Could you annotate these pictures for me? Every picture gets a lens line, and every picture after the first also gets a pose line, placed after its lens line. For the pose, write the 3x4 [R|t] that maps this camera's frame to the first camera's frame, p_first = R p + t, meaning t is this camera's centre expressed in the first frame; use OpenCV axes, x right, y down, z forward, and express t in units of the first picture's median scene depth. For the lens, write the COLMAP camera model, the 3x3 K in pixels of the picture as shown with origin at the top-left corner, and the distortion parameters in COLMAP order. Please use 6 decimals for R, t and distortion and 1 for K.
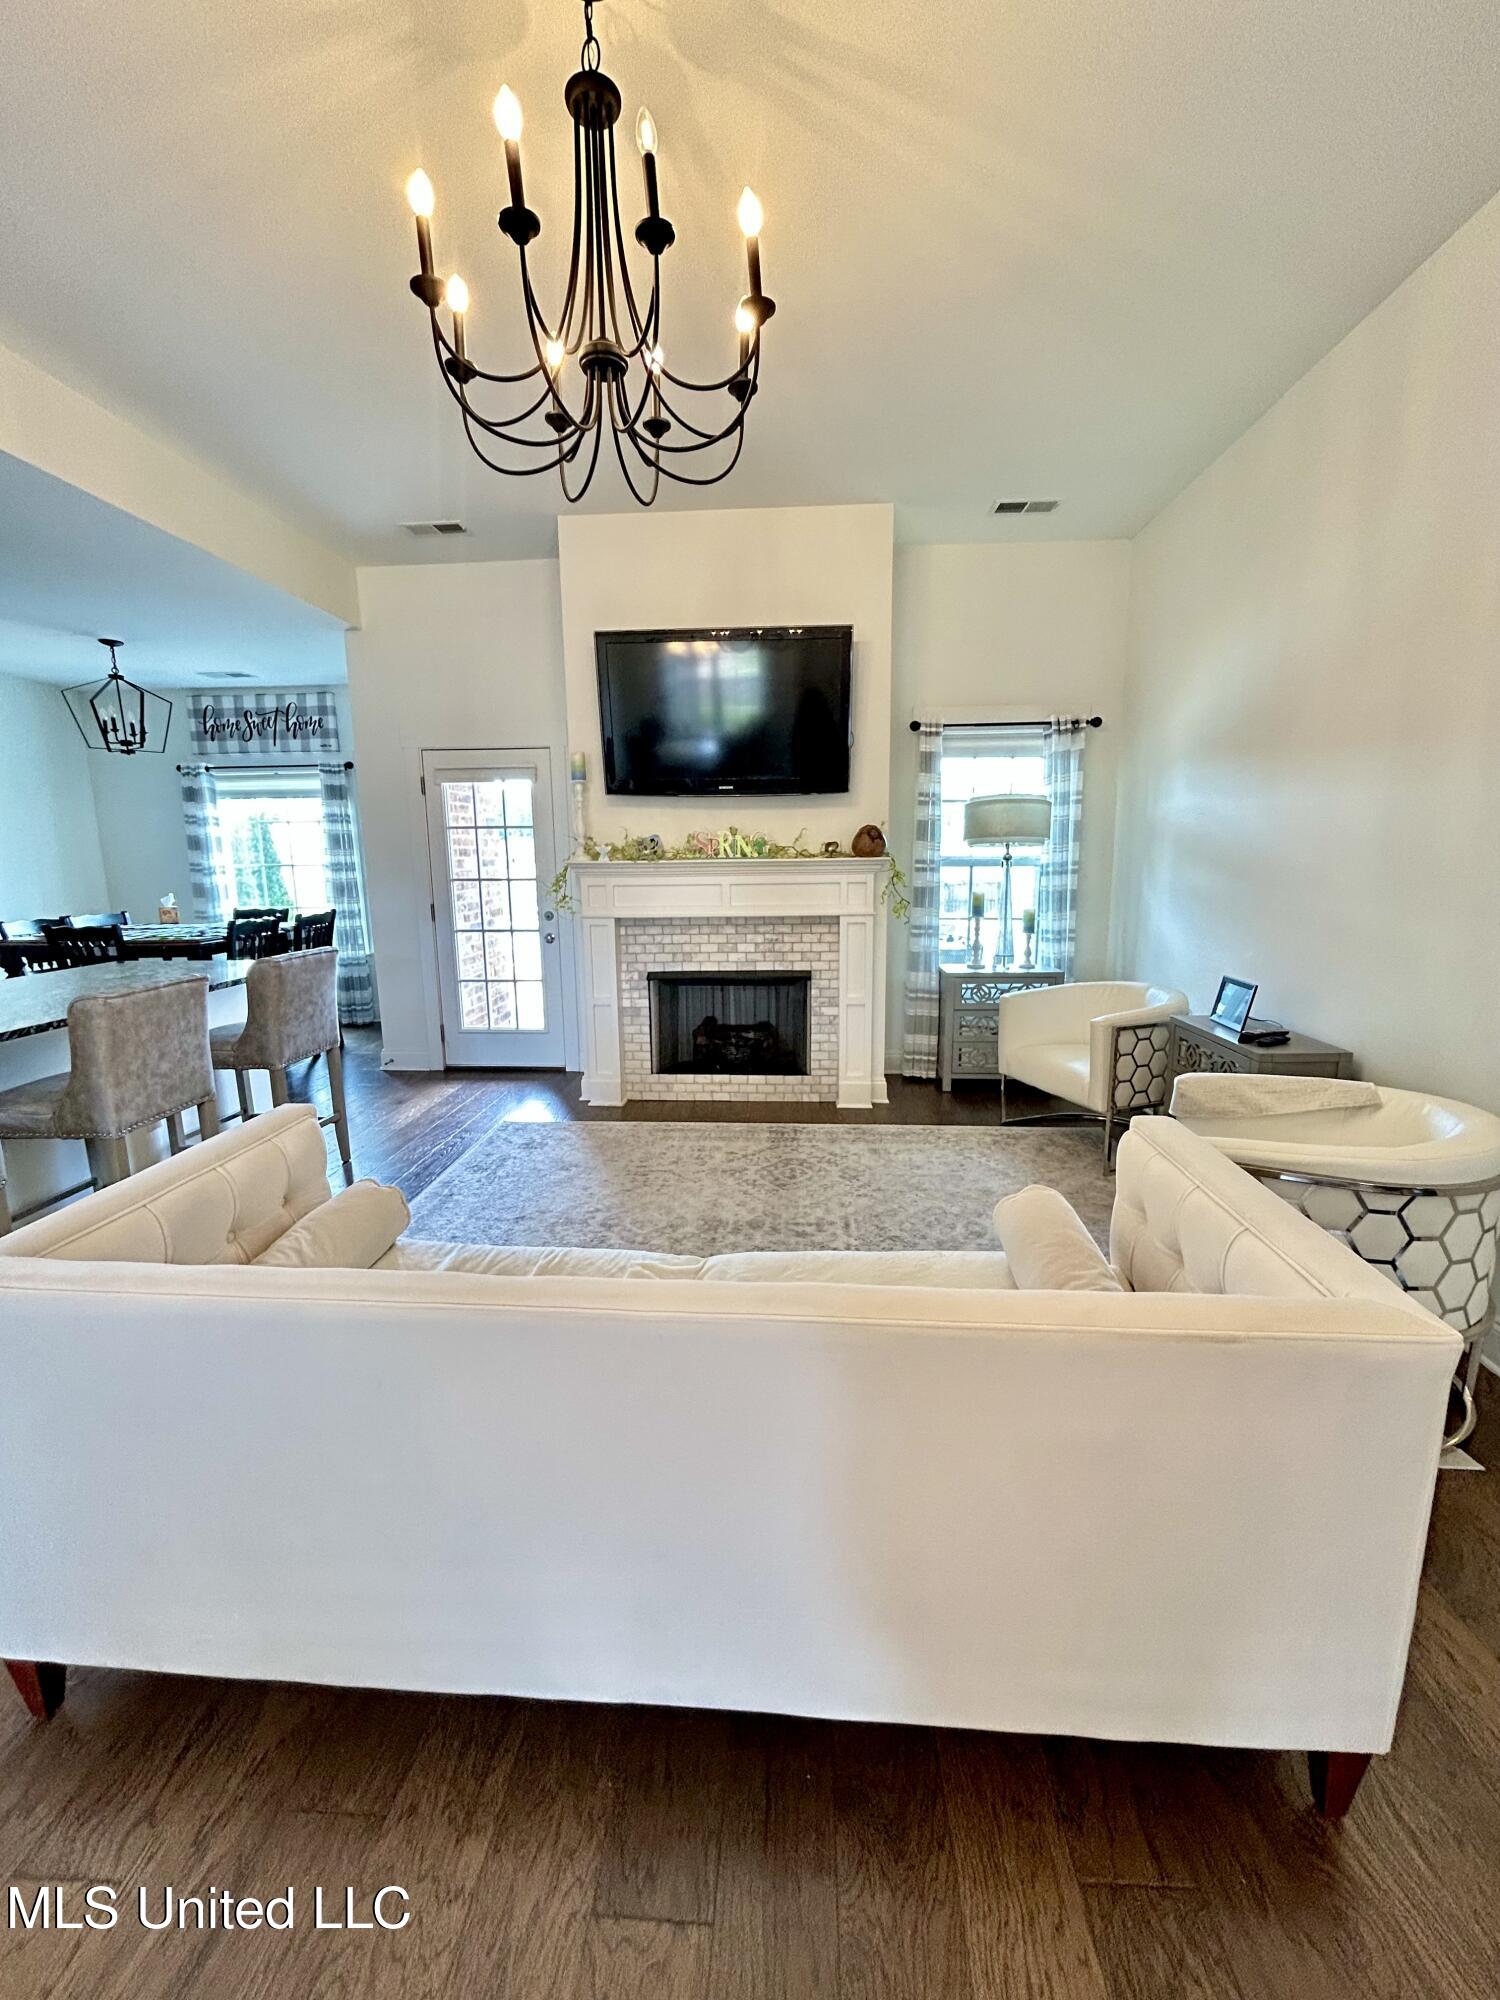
lens RADIAL K [[806.4, 0, 754.3], [0, 806.4, 997.9], [0, 0, 1]] dist [-0.005677, 0.000404]
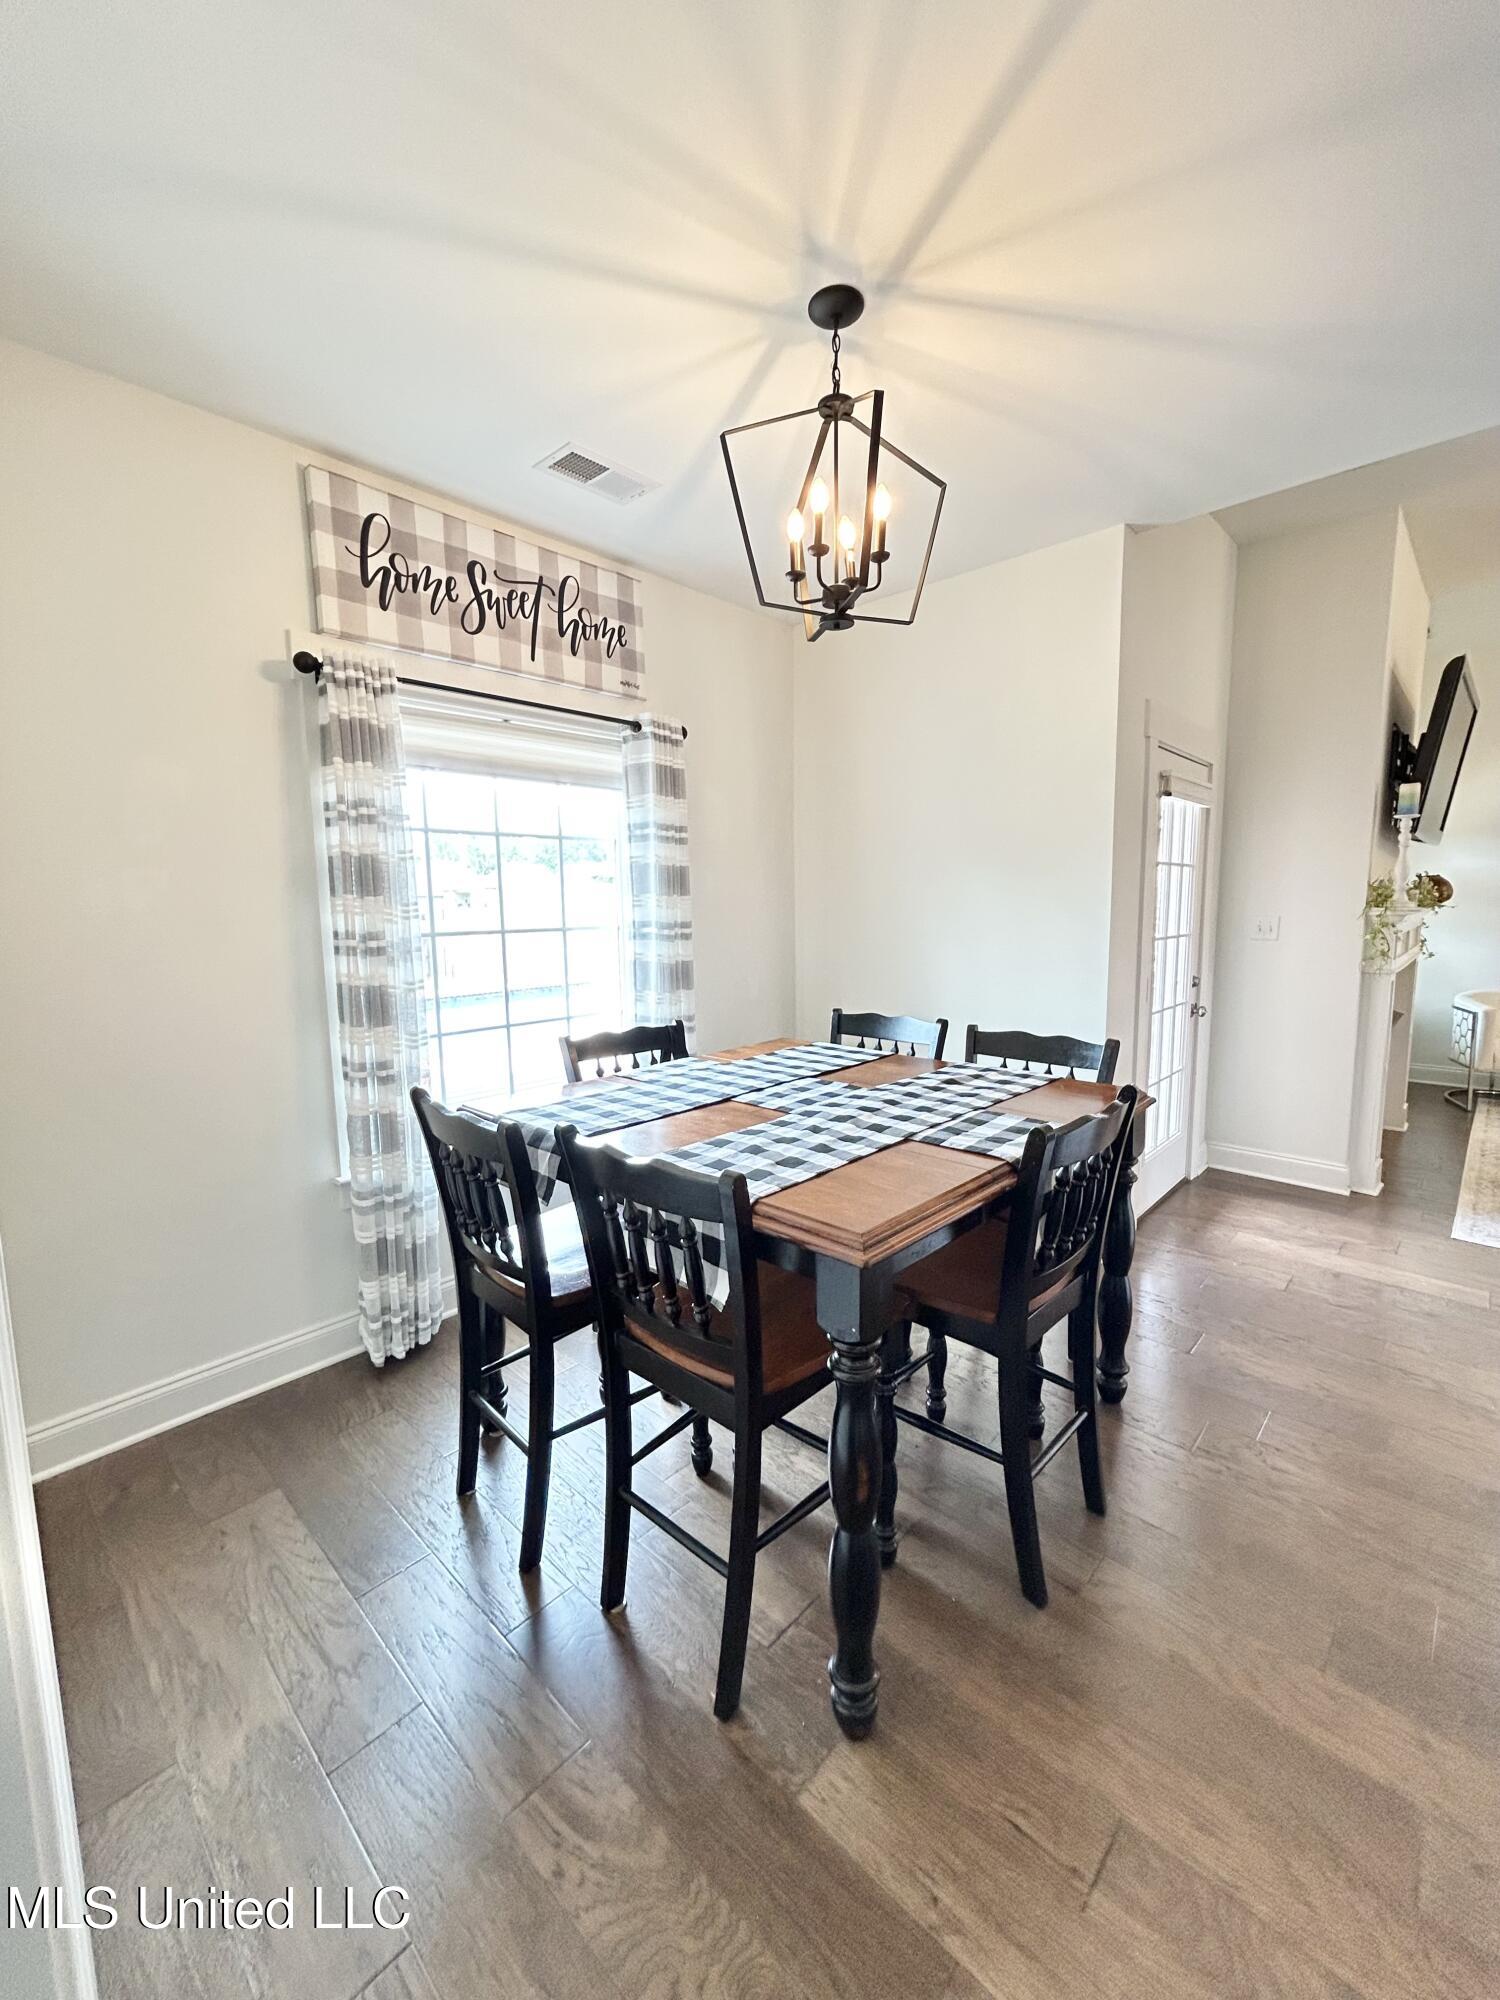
lens RADIAL K [[806.4, 0, 748.9], [0, 806.4, 1006.0], [0, 0, 1]] dist [-0.005677, 0.000404]
pose [[0.644593, -0.097875, 0.758235, -0.914646], [0.146097, 0.989264, 0.003496, -0.118103], [-0.750437, 0.108523, 0.651972, 0.680966]]
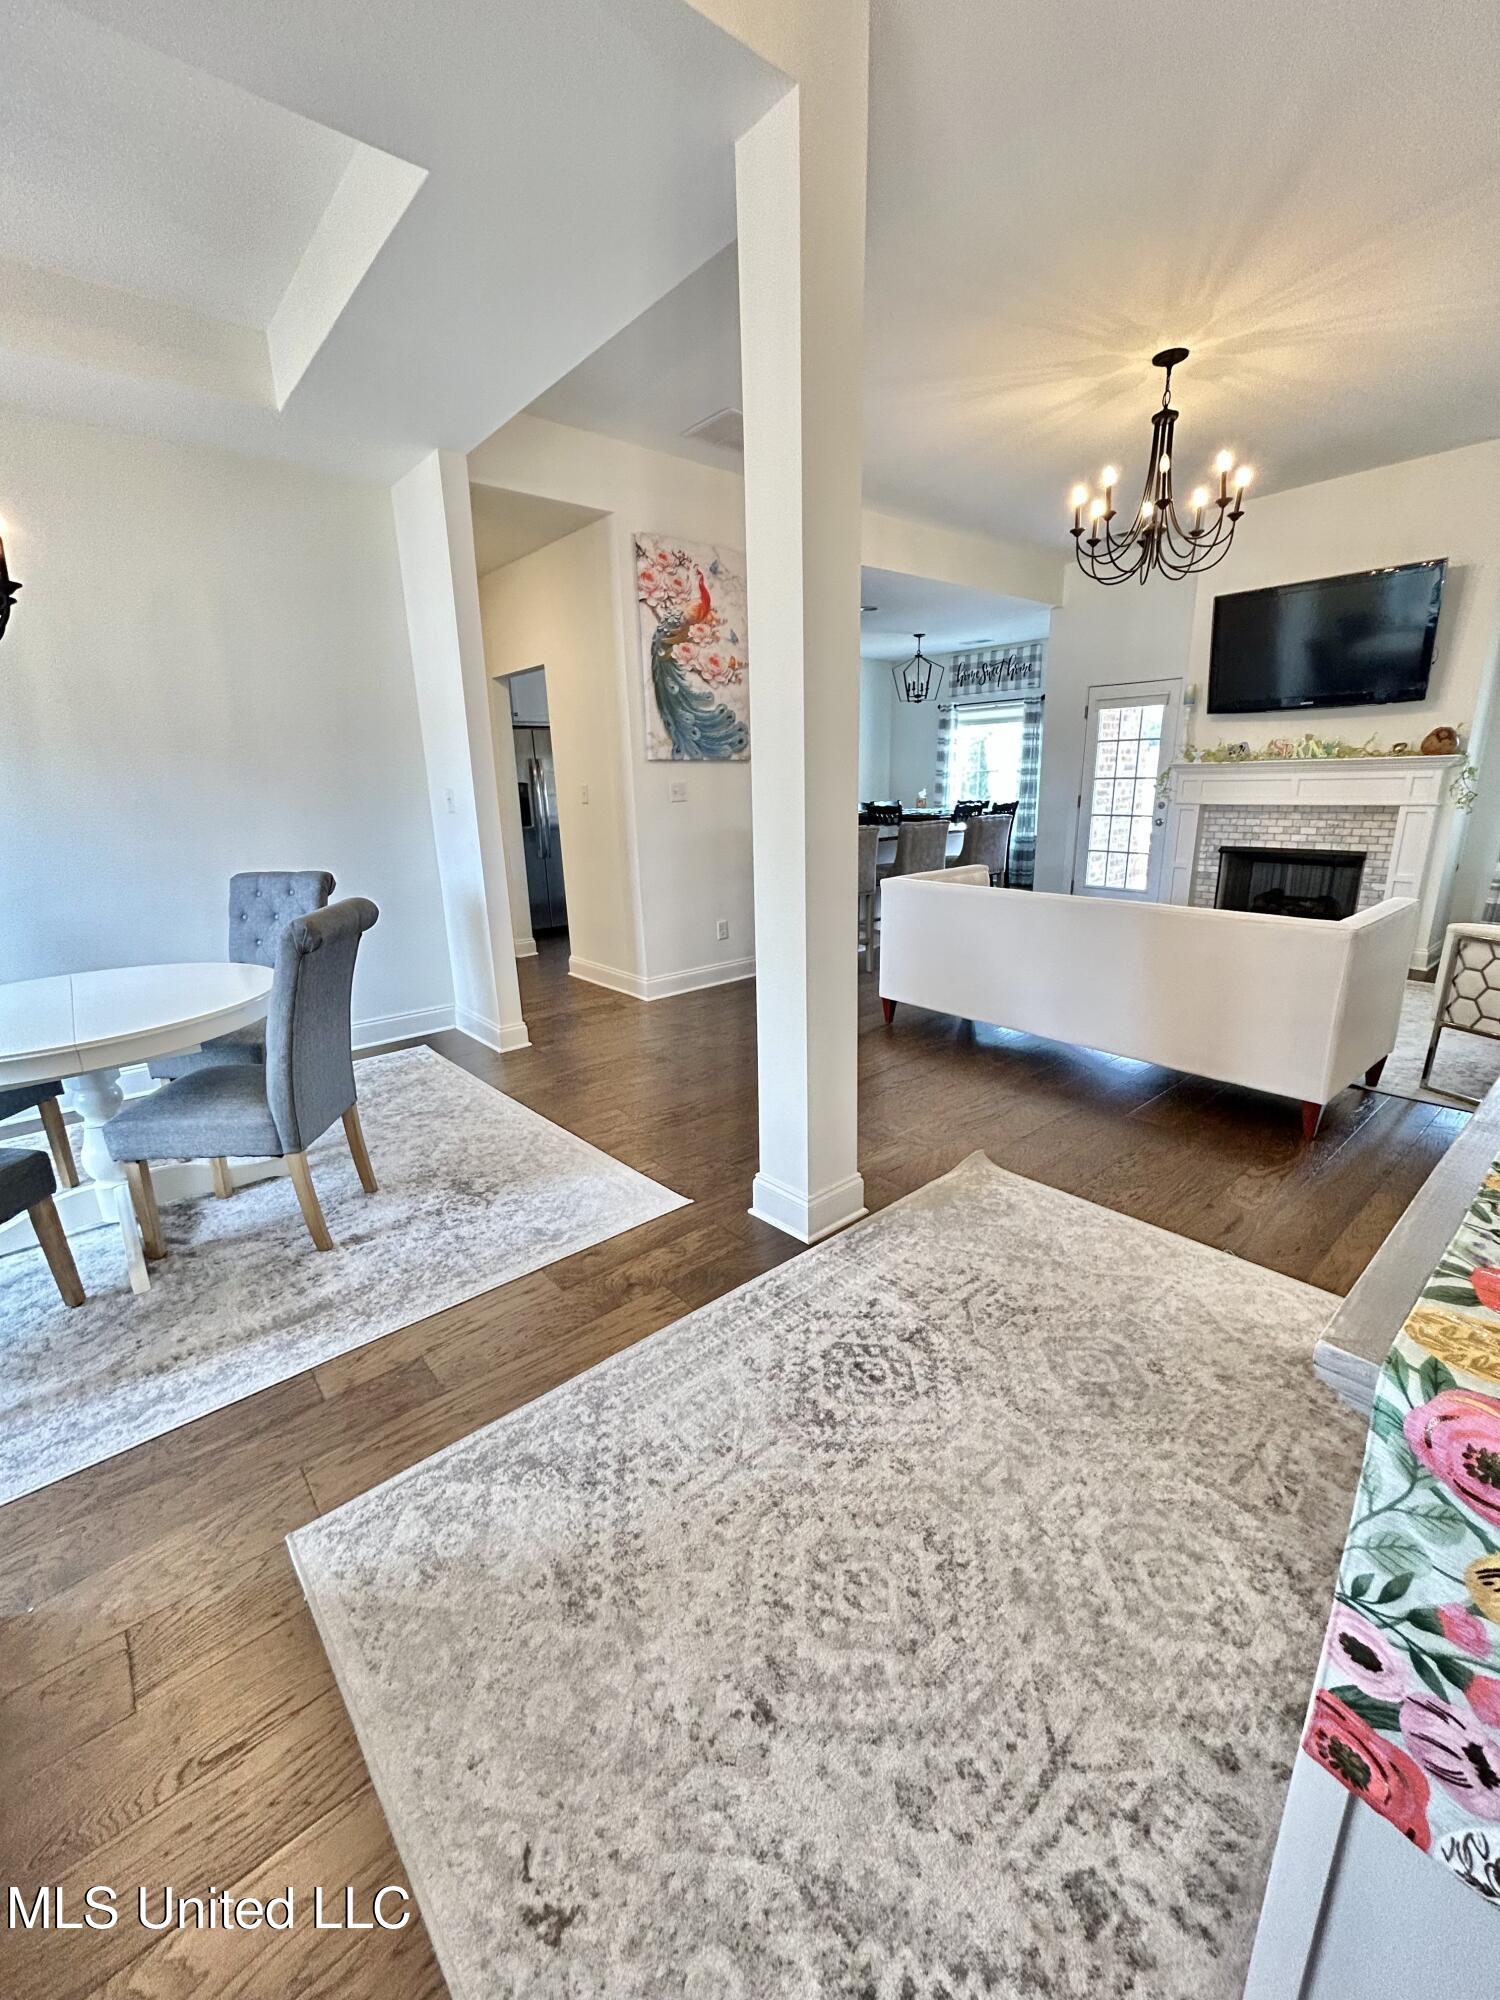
lens RADIAL K [[806.4, 0, 752.1], [0, 806.4, 1001.5], [0, 0, 1]] dist [-0.005677, 0.000404]
pose [[0.696543, 0.187374, -0.692617, 0.221653], [-0.111139, 0.981825, 0.153845, 0.075679], [0.708855, -0.030182, 0.704708, -0.380570]]
